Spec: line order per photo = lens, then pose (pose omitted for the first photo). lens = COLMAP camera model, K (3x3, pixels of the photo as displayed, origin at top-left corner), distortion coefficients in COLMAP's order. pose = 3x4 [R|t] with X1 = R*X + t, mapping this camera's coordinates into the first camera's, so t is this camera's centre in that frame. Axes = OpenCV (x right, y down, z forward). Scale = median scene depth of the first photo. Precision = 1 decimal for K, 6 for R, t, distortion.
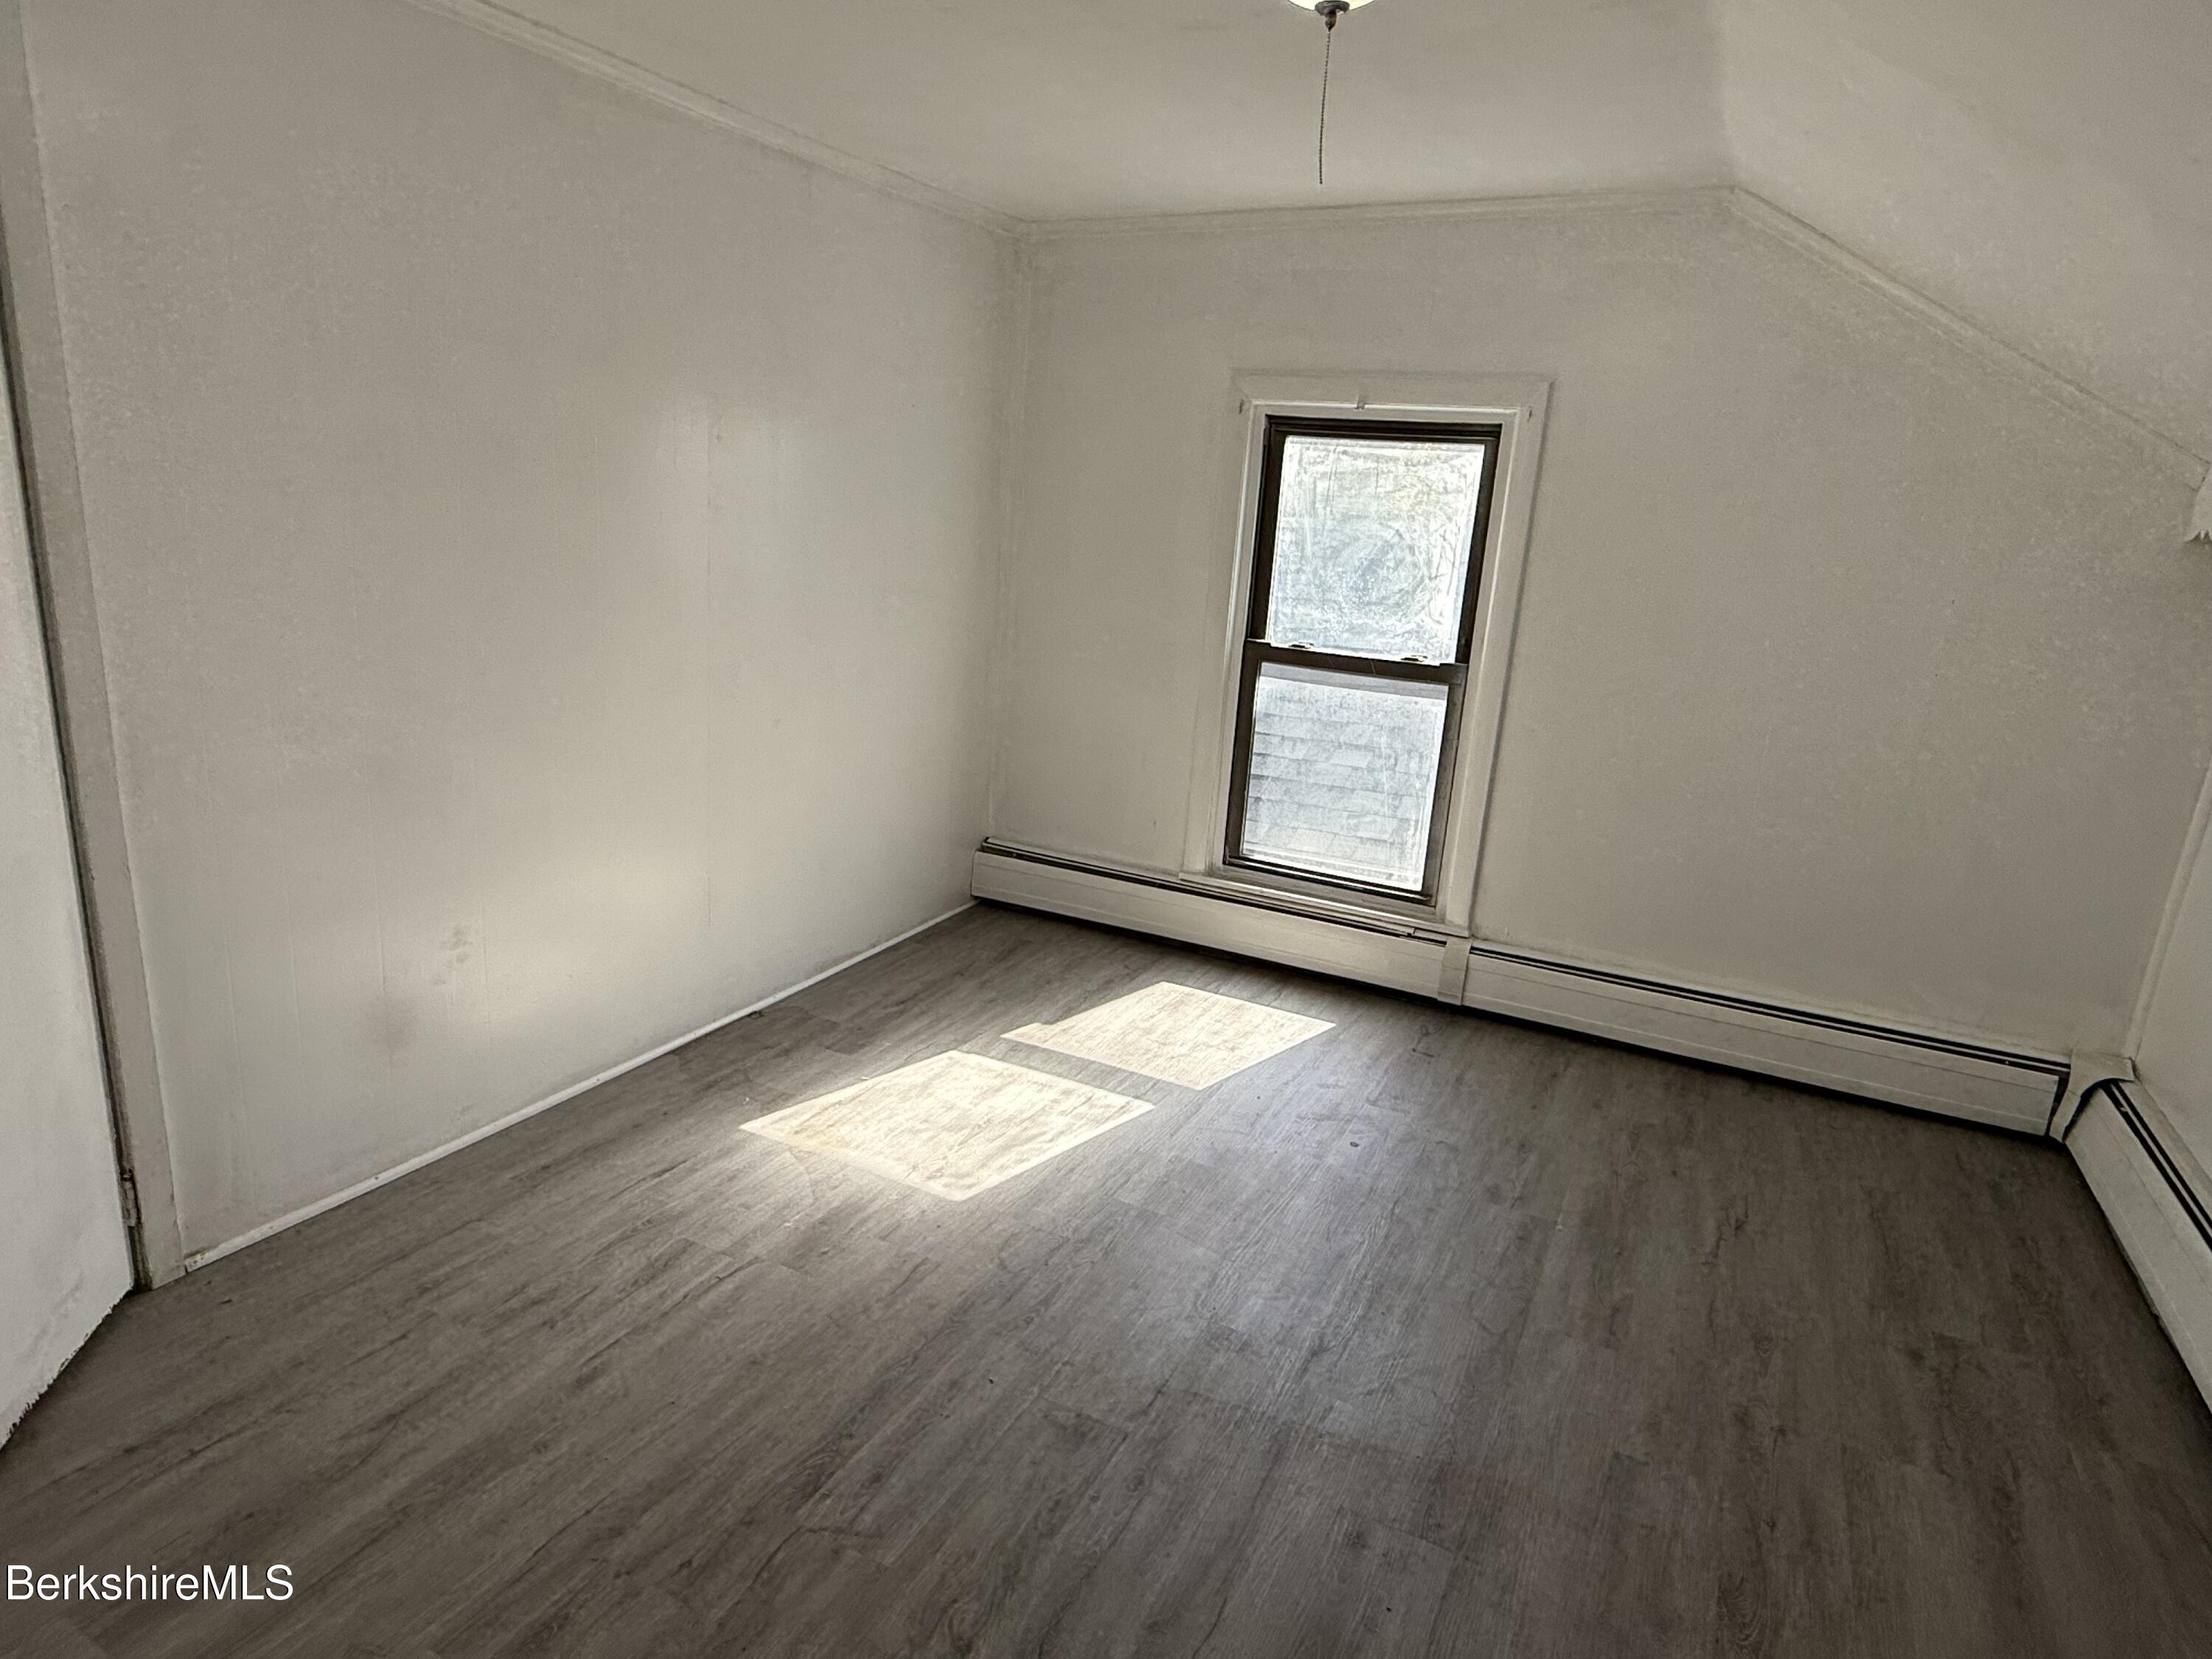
lens RADIAL K [[1266.7, 0, 1102.3], [0, 1266.7, 827.6], [0, 0, 1]] dist [0.005019, 0.001246]
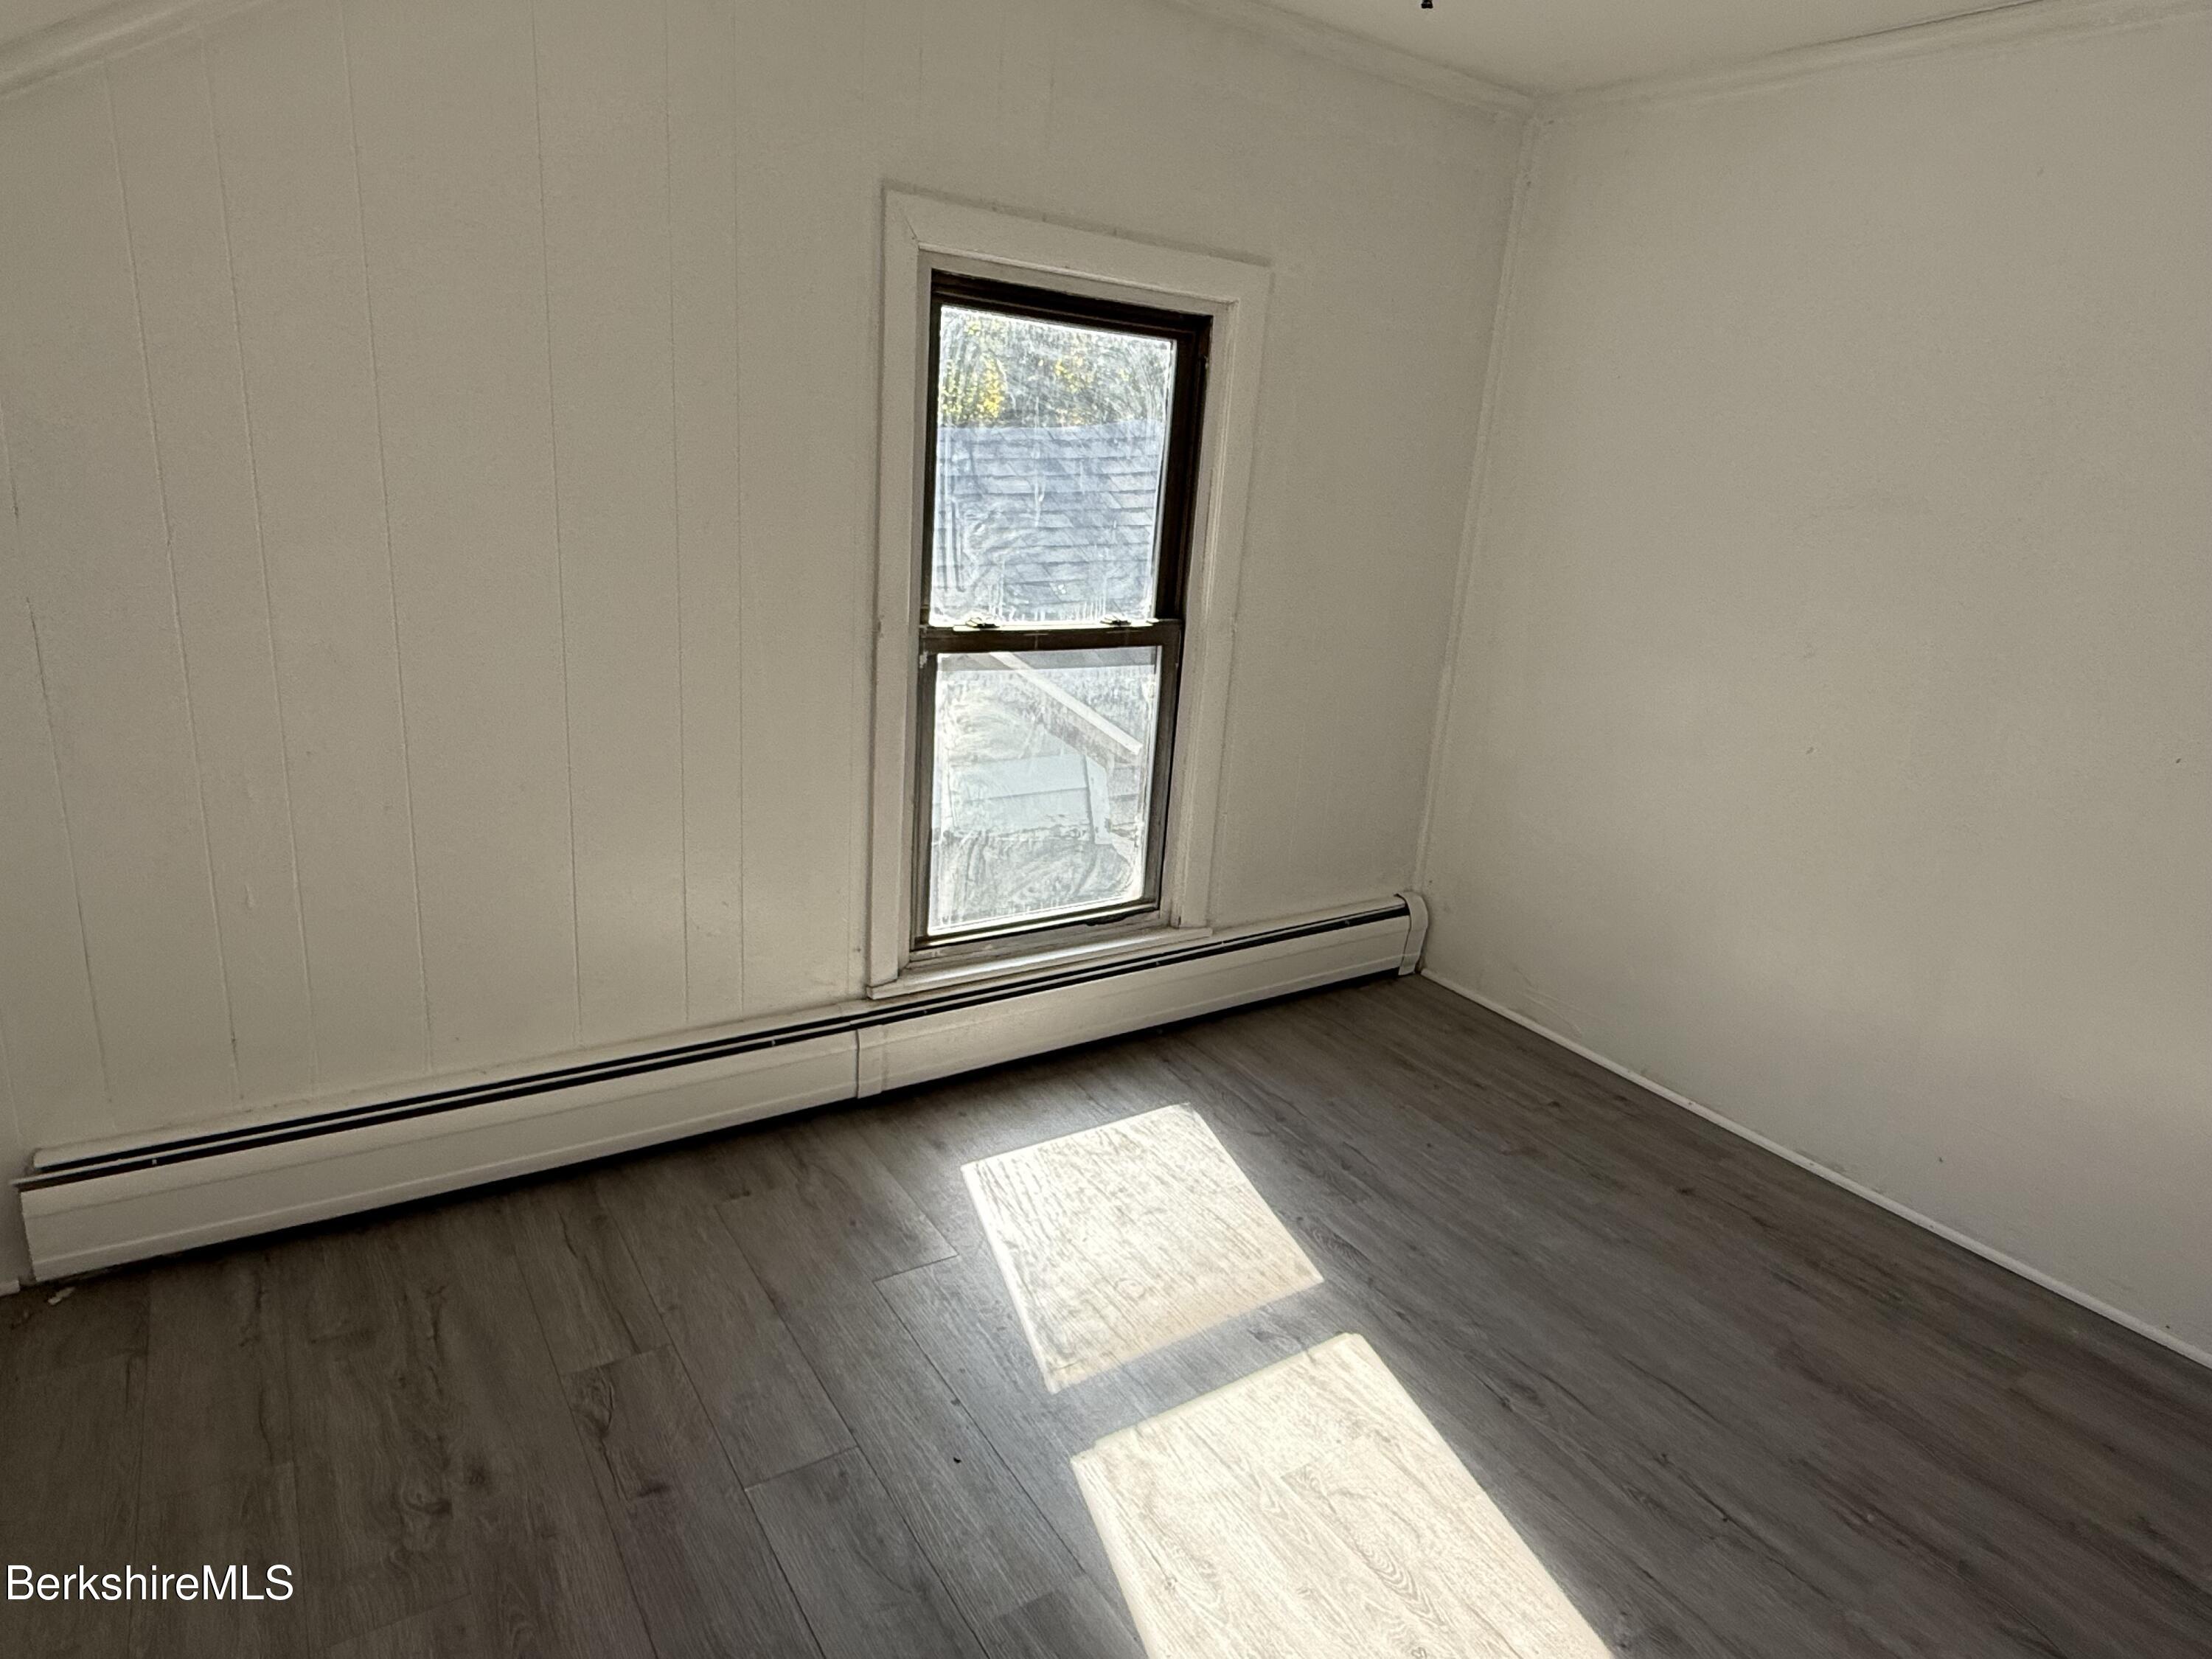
lens RADIAL K [[1266.7, 0, 1106.5], [0, 1266.7, 836.8], [0, 0, 1]] dist [0.005019, 0.001246]
pose [[0.491734, -0.288456, 0.821579, -0.422908], [0.164457, 0.957320, 0.237683, -0.189170], [-0.855074, 0.018237, 0.518185, 0.596245]]
